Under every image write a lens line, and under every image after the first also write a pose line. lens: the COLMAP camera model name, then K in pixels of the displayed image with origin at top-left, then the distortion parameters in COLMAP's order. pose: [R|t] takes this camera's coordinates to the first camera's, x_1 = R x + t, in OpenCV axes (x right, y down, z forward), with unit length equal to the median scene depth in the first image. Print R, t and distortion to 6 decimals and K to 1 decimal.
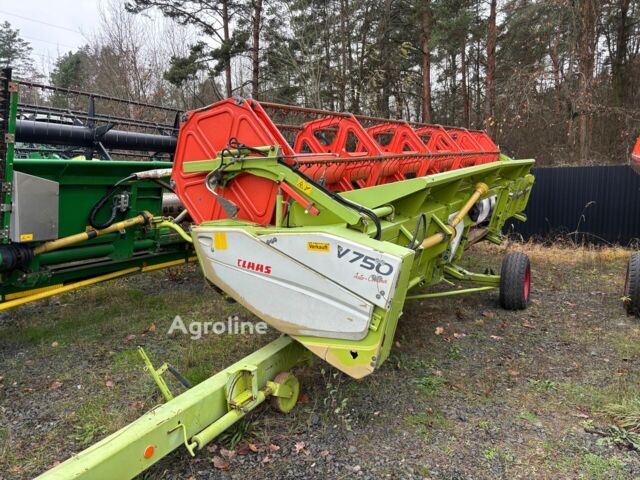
lens RADIAL K [[483.8, 0, 320.0], [0, 483.8, 240.0], [0, 0, 1]] dist [0.083297, -0.100338]
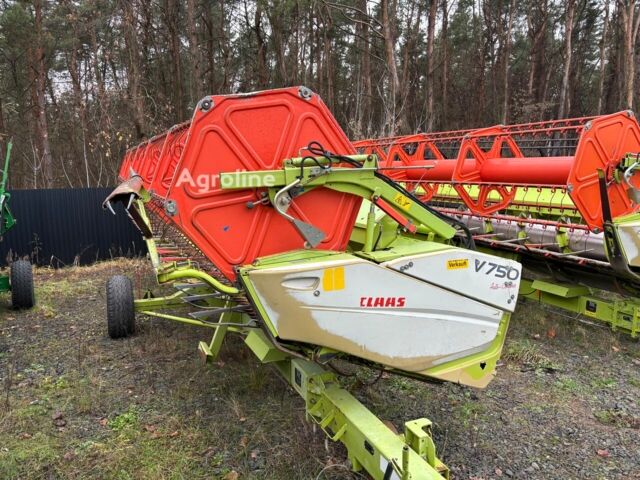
lens RADIAL K [[483.8, 0, 320.0], [0, 483.8, 240.0], [0, 0, 1]] dist [0.083297, -0.100338]
pose [[0.570906, -0.087798, 0.816307, -0.866006], [0.122911, 0.992201, 0.020756, -0.079798], [-0.811763, 0.088483, 0.577245, 0.620478]]
